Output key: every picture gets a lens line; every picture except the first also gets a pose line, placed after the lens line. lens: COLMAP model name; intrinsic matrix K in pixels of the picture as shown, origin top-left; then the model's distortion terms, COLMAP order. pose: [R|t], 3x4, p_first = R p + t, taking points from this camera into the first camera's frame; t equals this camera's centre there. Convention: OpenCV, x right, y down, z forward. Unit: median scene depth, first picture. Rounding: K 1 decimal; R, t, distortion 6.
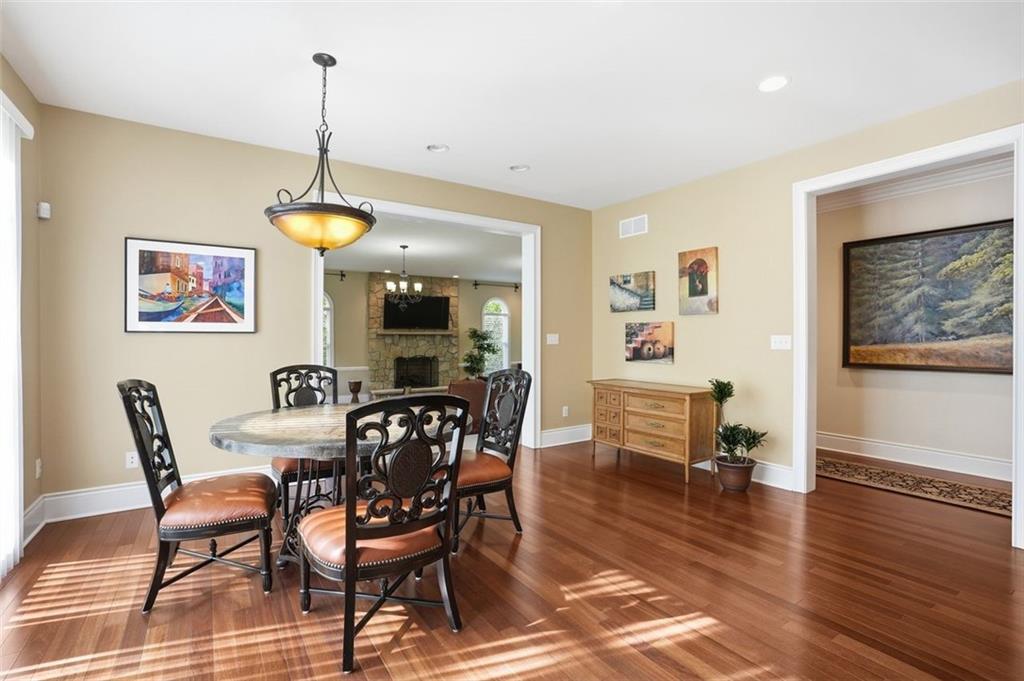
lens RADIAL K [[461.6, 0, 512.0], [0, 461.6, 335.6], [0, 0, 1]] dist [-0.039110, 0.000372]
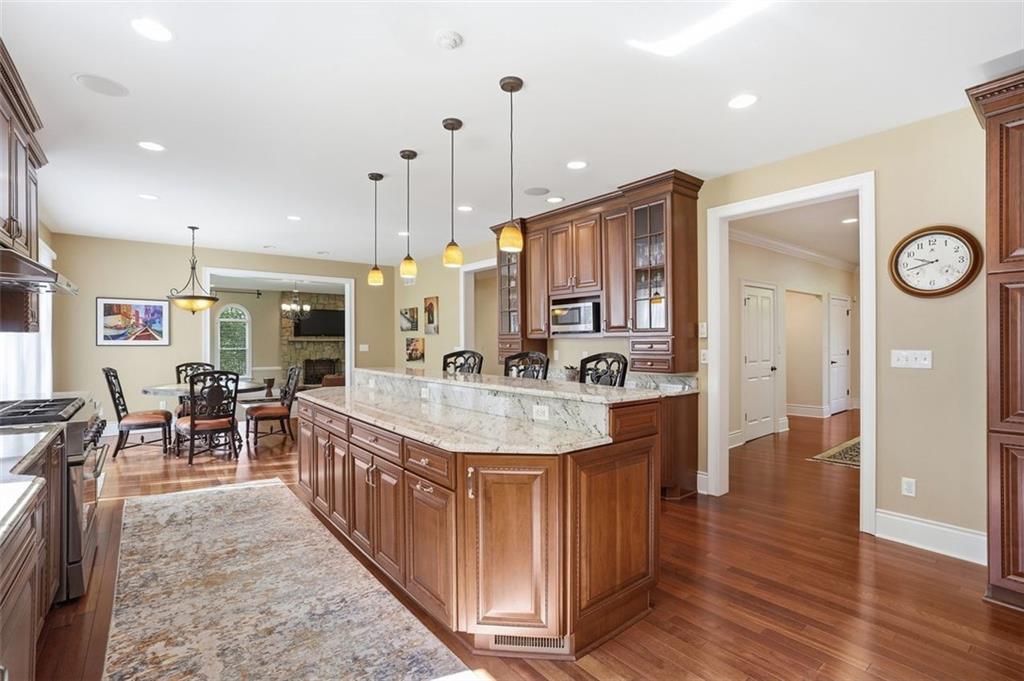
lens RADIAL K [[451.2, 0, 476.9], [0, 451.2, 340.0], [0, 0, 1]] dist [-0.000207, 0.000088]
pose [[0.999072, 0.001123, 0.043061, 0.491943], [-0.001225, 0.999997, 0.002341, -0.027507], [-0.043058, -0.002392, 0.999070, -0.717889]]
